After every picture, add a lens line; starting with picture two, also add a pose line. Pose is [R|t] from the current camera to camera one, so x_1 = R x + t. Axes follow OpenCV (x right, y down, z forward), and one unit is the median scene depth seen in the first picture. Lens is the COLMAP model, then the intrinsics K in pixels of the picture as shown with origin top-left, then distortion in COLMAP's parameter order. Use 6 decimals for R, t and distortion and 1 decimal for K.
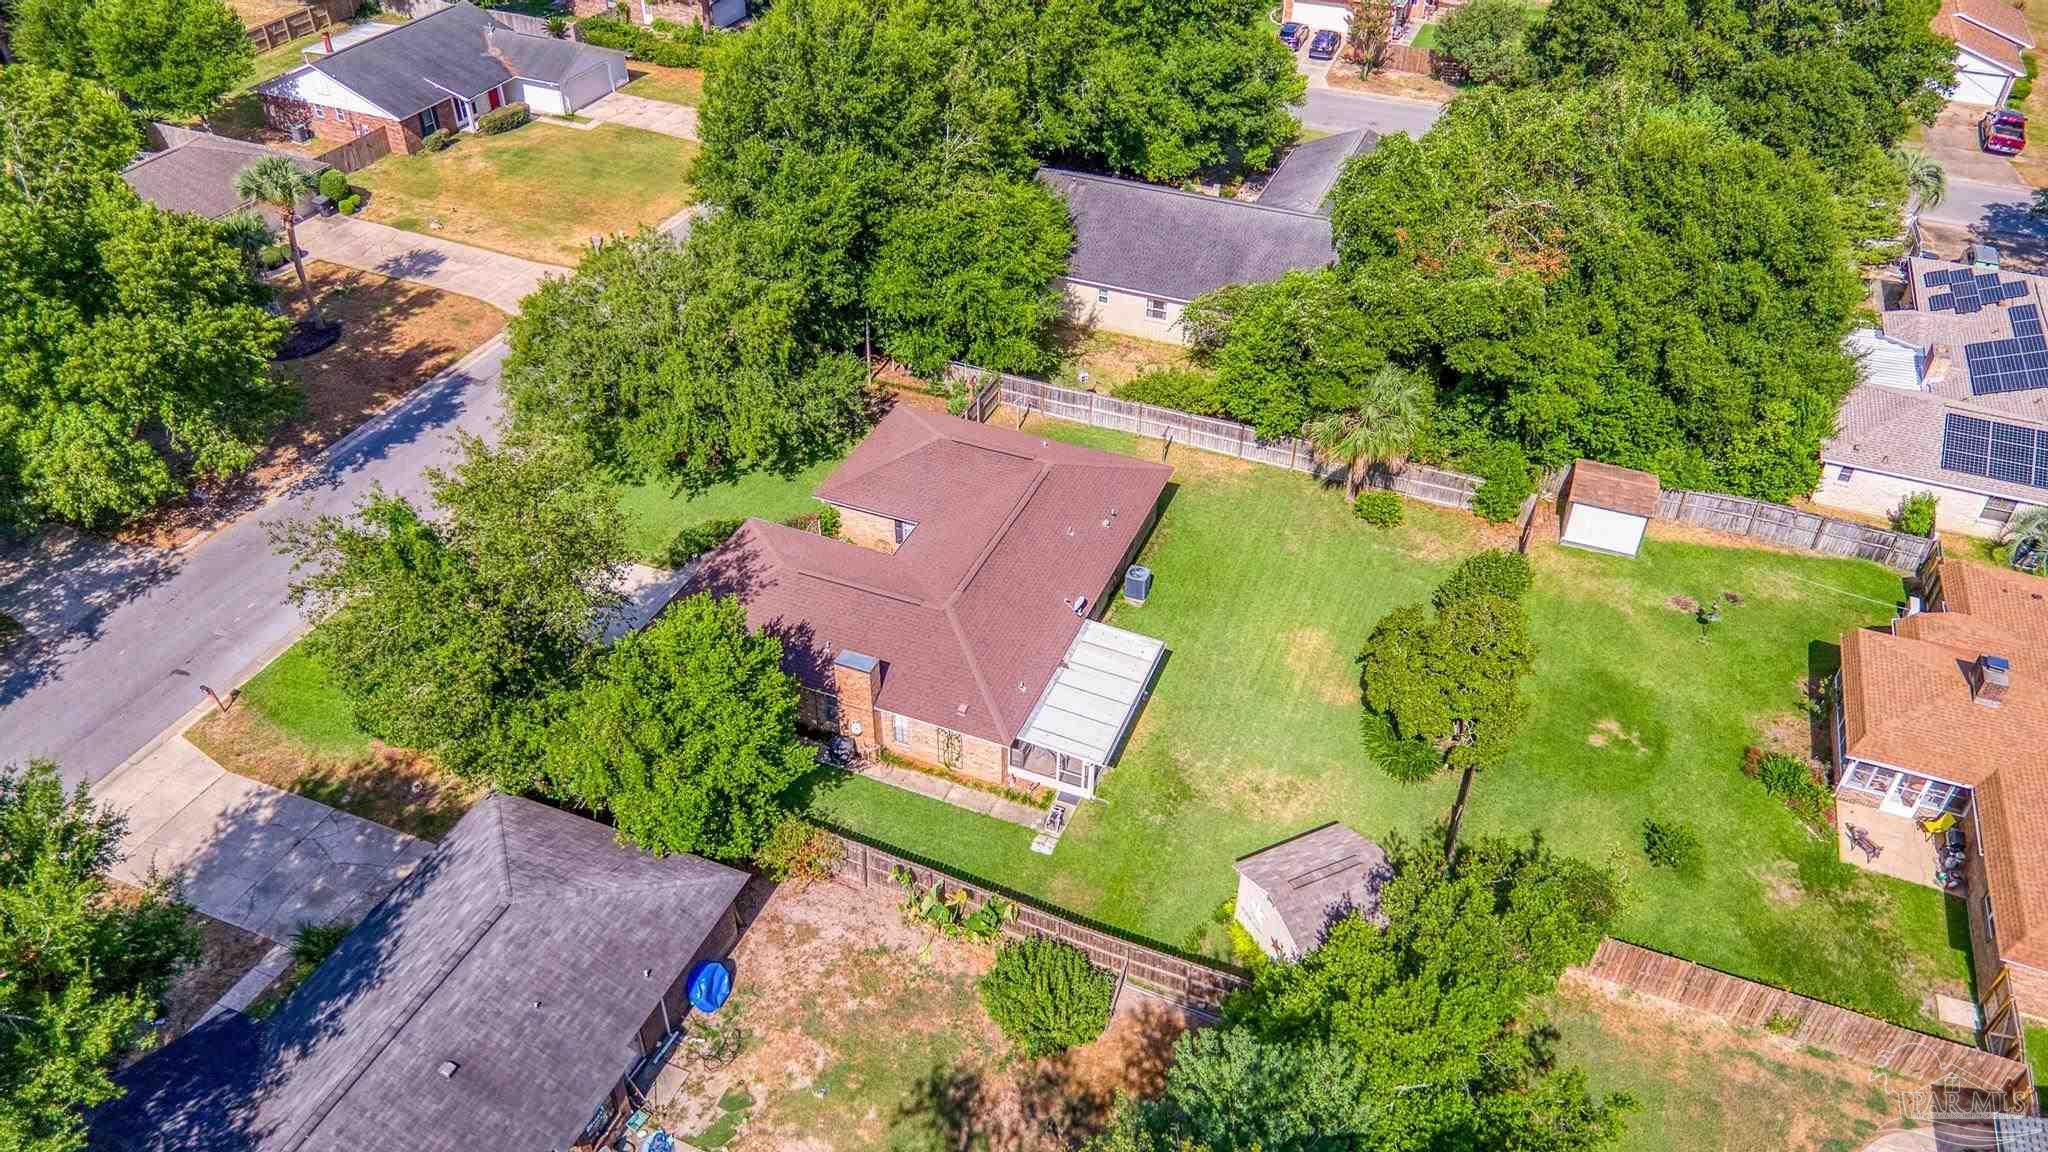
lens RADIAL K [[1499.1, 0, 1079.5], [0, 1499.1, 511.7], [0, 0, 1]] dist [0.032623, 0.000594]
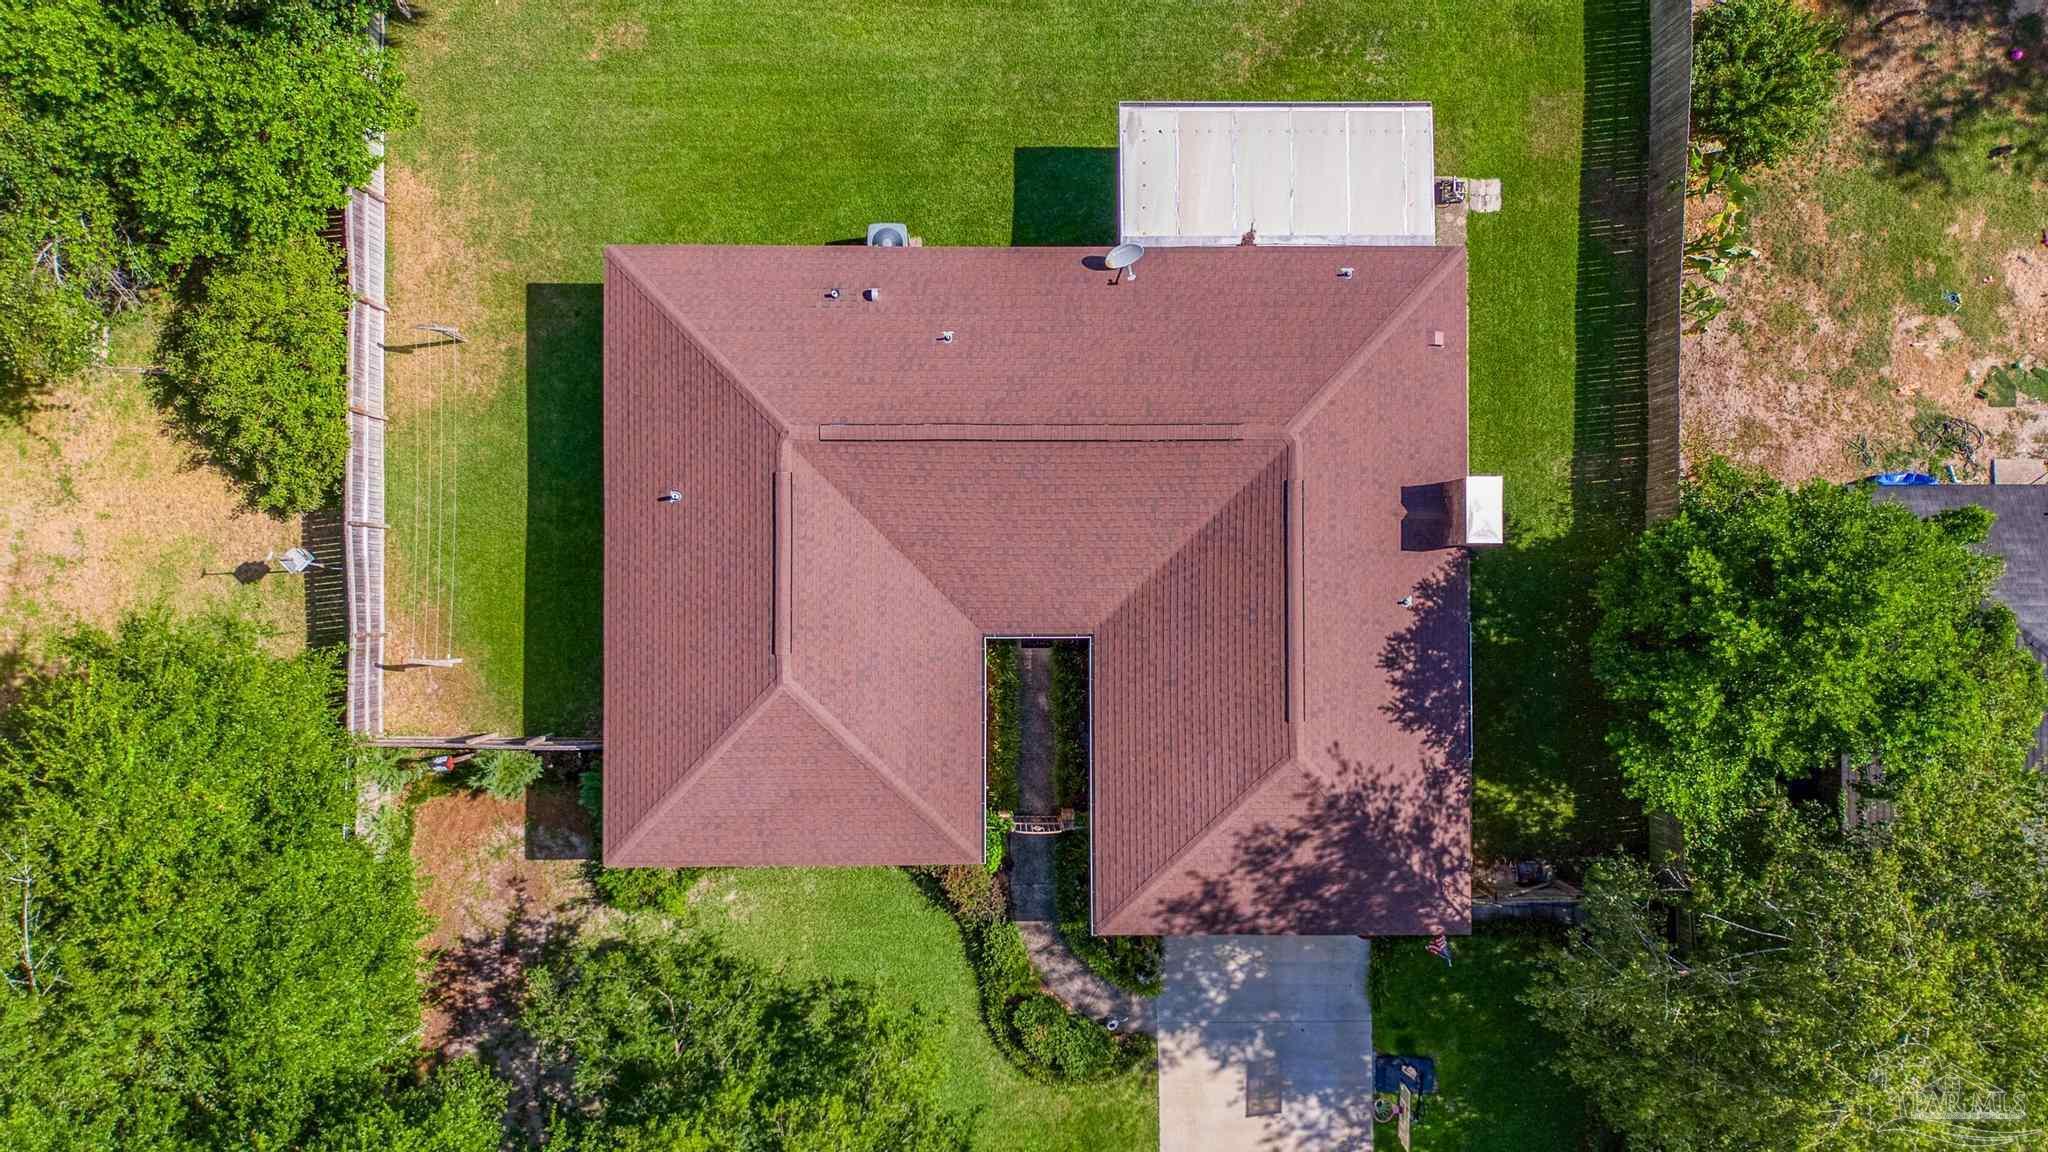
lens RADIAL K [[1449.0, 0, 973.1], [0, 1449.0, 575.2], [0, 0, 1]] dist [0.001060, 0.002956]
pose [[-0.356300, -0.934363, -0.004074, -0.097383], [0.539018, -0.209101, 0.815926, -0.473277], [-0.763223, 0.288519, 0.578141, 0.815164]]
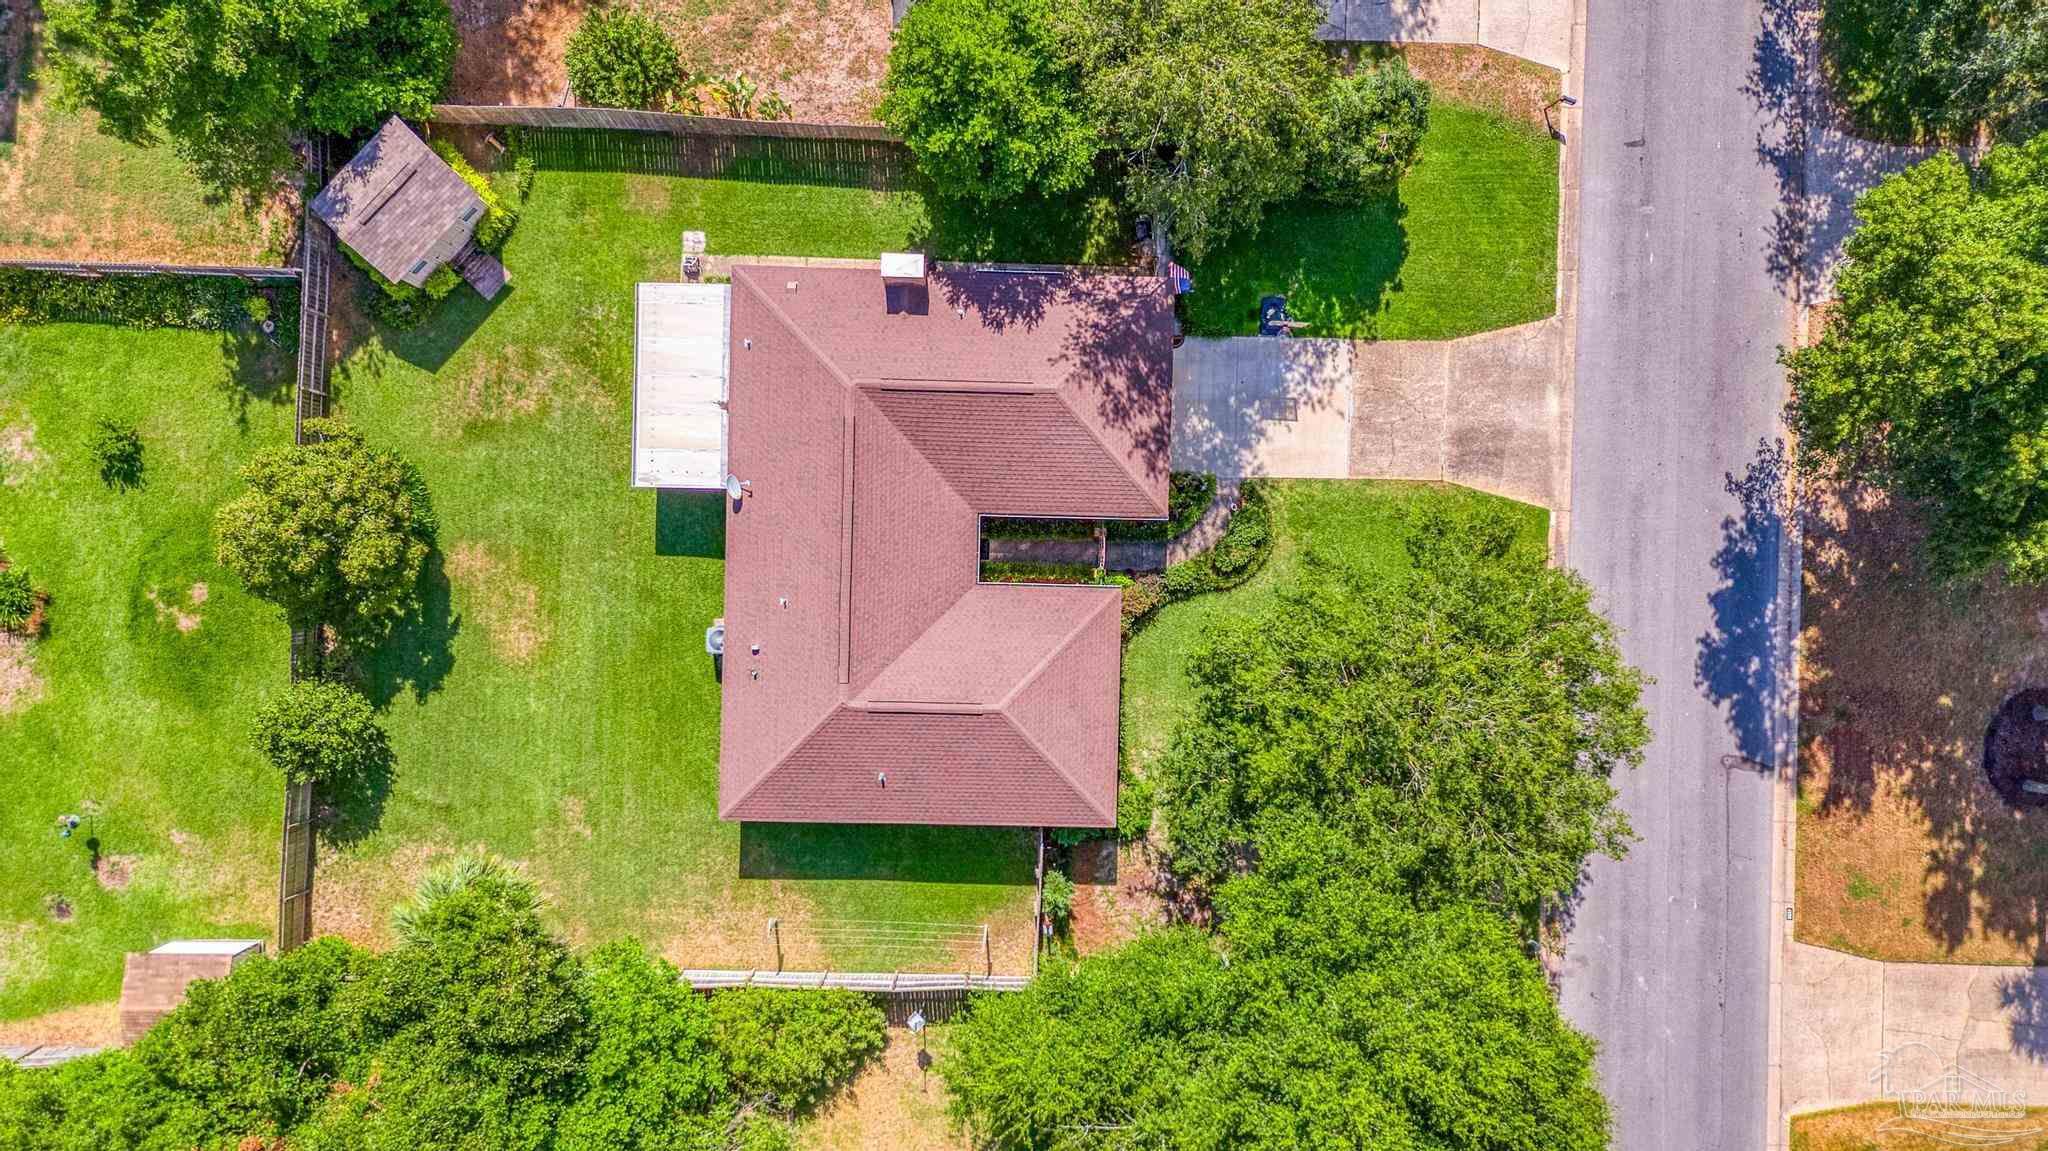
lens RADIAL K [[1481.6, 0, 1029.6], [0, 1481.6, 614.8], [0, 0, 1]] dist [0.034189, -0.001378]
pose [[-0.942544, 0.332681, -0.030562, -0.120966], [-0.219469, -0.547618, 0.807433, -0.774806], [0.251881, 0.767749, 0.589167, 0.628181]]
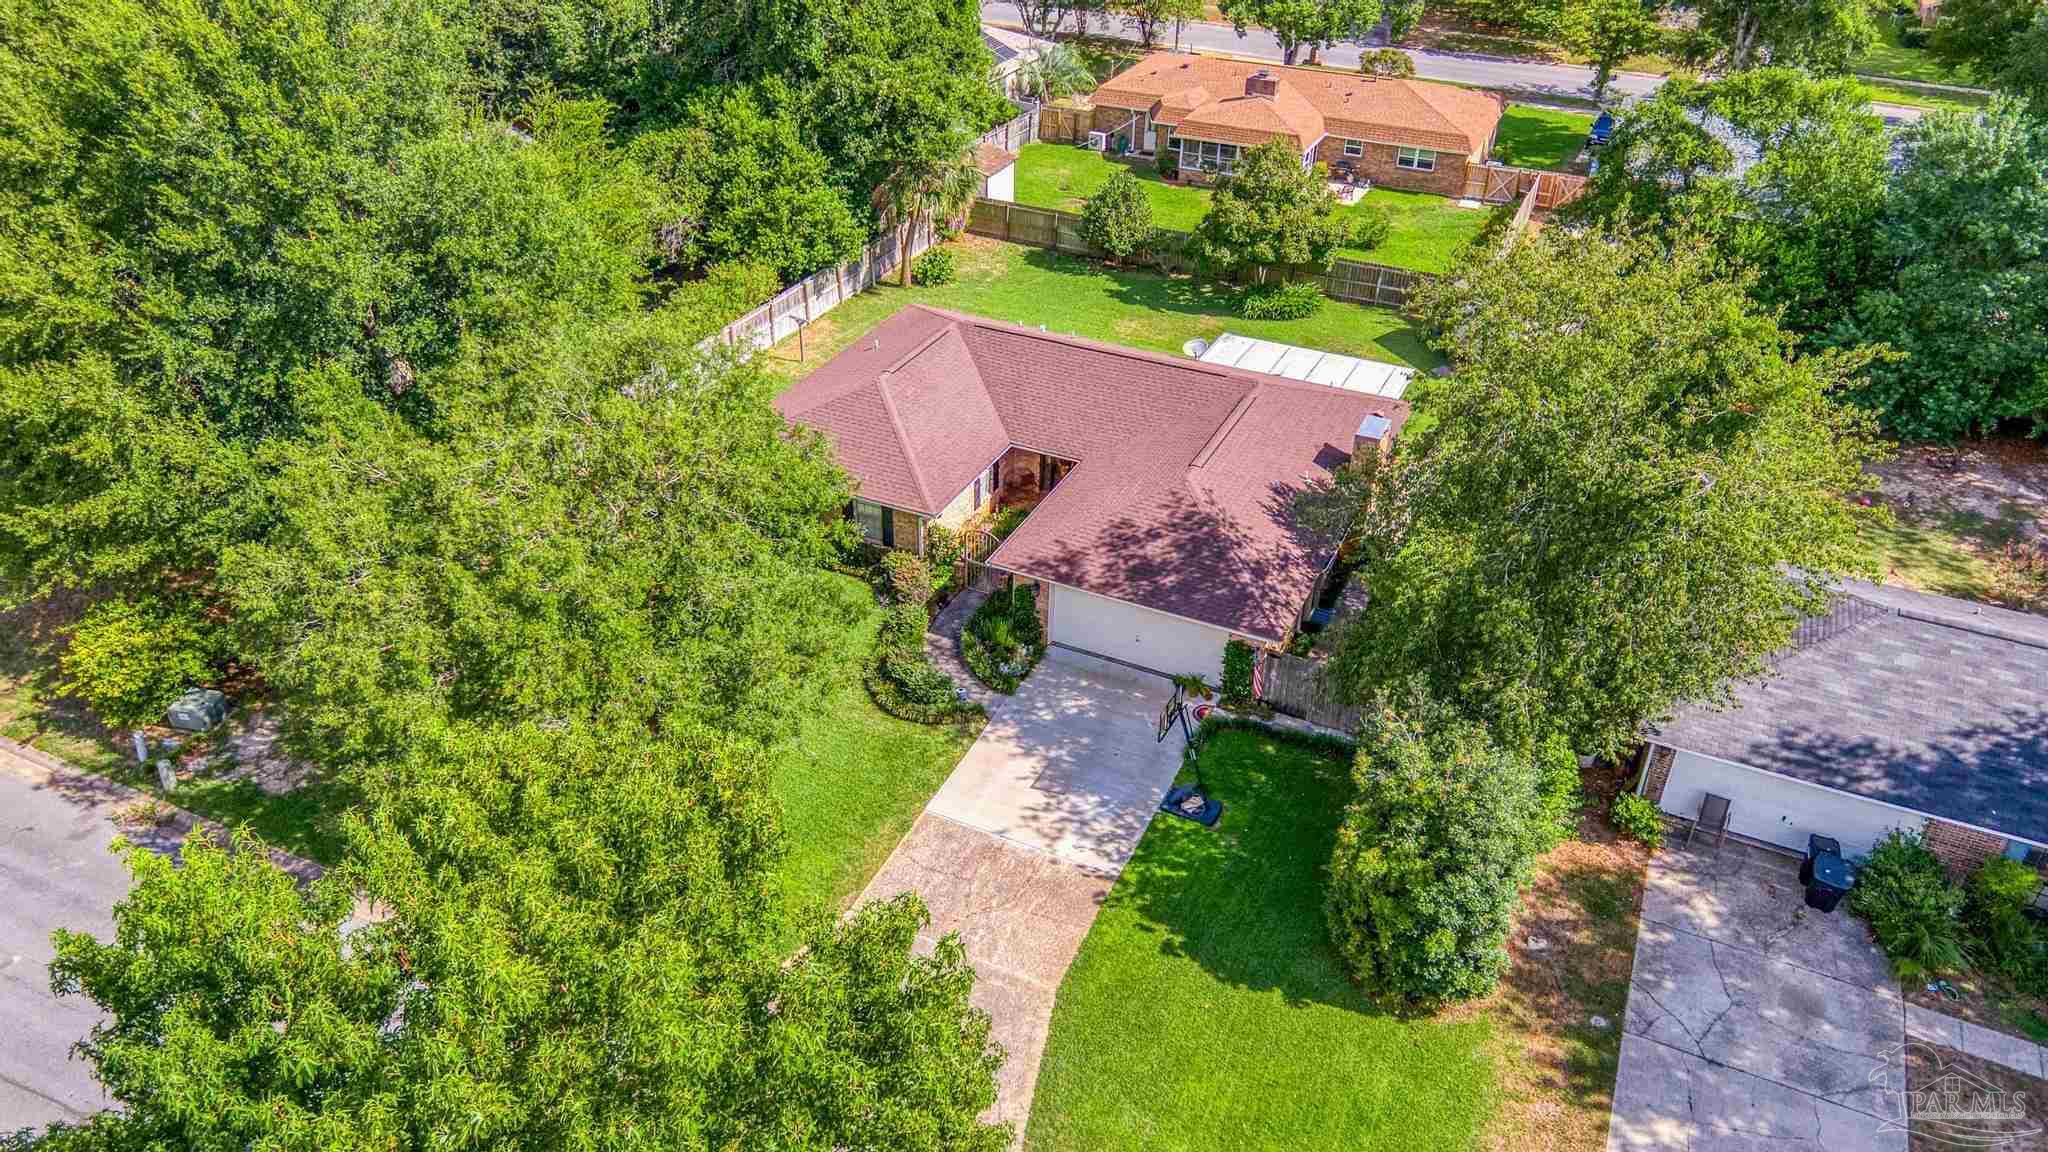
lens RADIAL K [[1481.6, 0, 1029.6], [0, 1481.6, 615.3], [0, 0, 1]] dist [0.034189, -0.001378]
pose [[0.065011, -0.579578, 0.812319, -0.847336], [0.608609, 0.668140, 0.428000, -0.270983], [-0.790803, 0.466560, 0.396173, 0.863107]]
